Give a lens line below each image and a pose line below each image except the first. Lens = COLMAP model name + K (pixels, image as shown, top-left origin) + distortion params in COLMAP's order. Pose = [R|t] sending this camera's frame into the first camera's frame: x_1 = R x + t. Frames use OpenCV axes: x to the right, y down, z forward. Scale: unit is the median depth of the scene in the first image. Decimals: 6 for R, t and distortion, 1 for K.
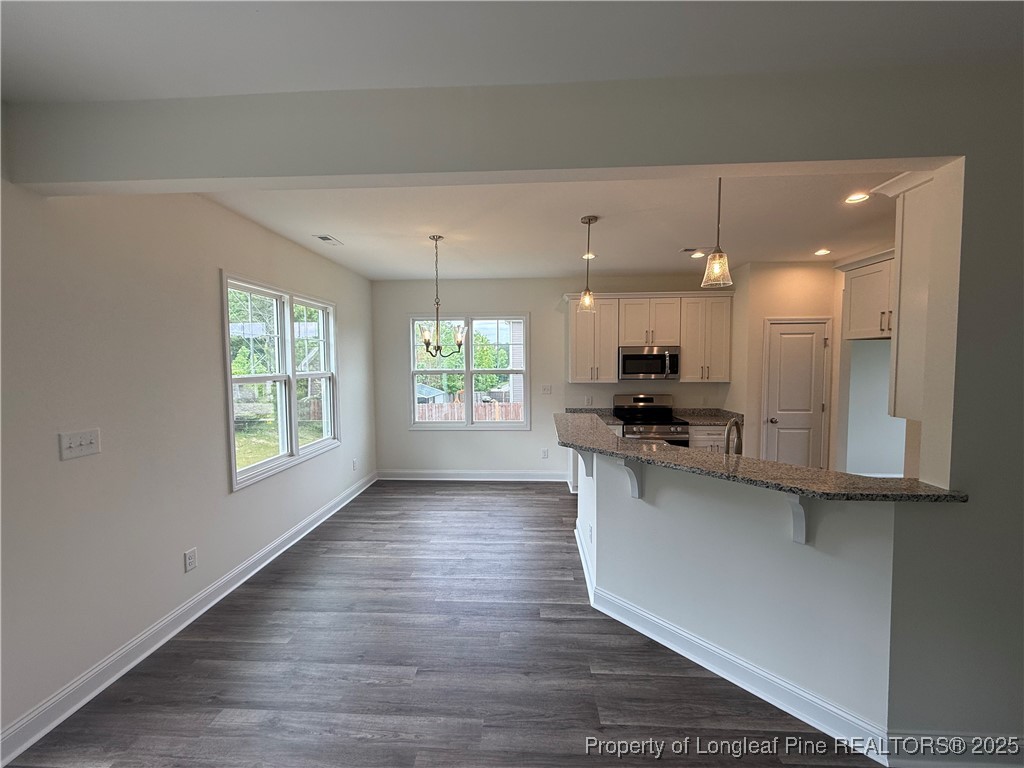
lens RADIAL K [[405.2, 0, 512.9], [0, 405.2, 381.8], [0, 0, 1]] dist [0.001489, -0.000430]
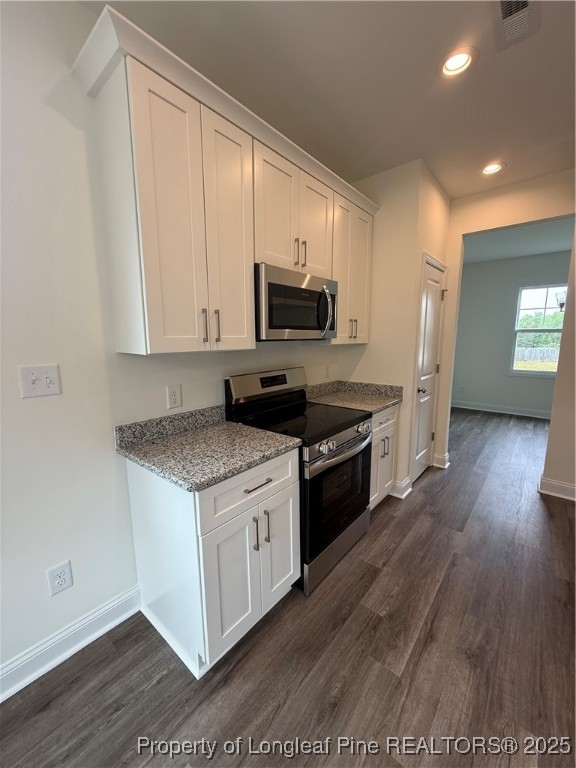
lens RADIAL K [[303.9, 0, 288.2], [0, 303.9, 382.7], [0, 0, 1]] dist [0.001489, -0.000430]
pose [[0.611795, -0.116190, 0.782437, 0.020264], [0.040841, 0.992474, 0.115446, 0.002423], [-0.789962, -0.038674, 0.611935, 0.804877]]
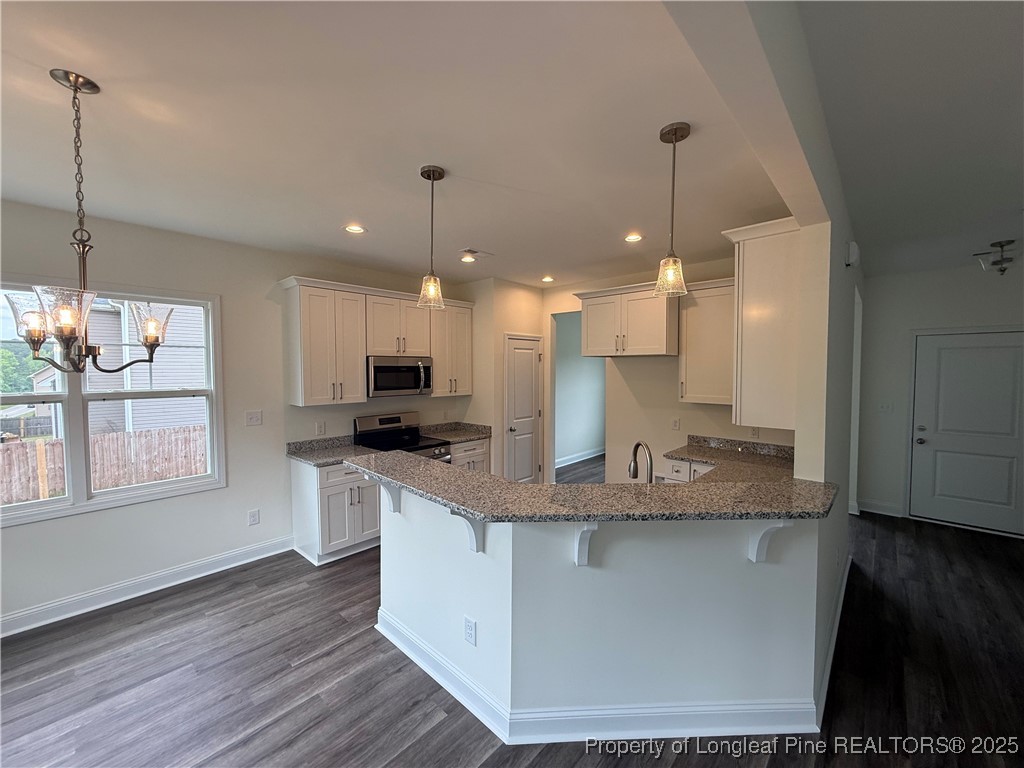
lens RADIAL K [[405.2, 0, 510.5], [0, 405.2, 383.0], [0, 0, 1]] dist [0.001489, -0.000430]
pose [[0.645430, -0.024200, 0.763436, -0.164644], [0.036615, 0.999329, 0.000722, -0.025720], [-0.762941, 0.027487, 0.645883, 0.296976]]
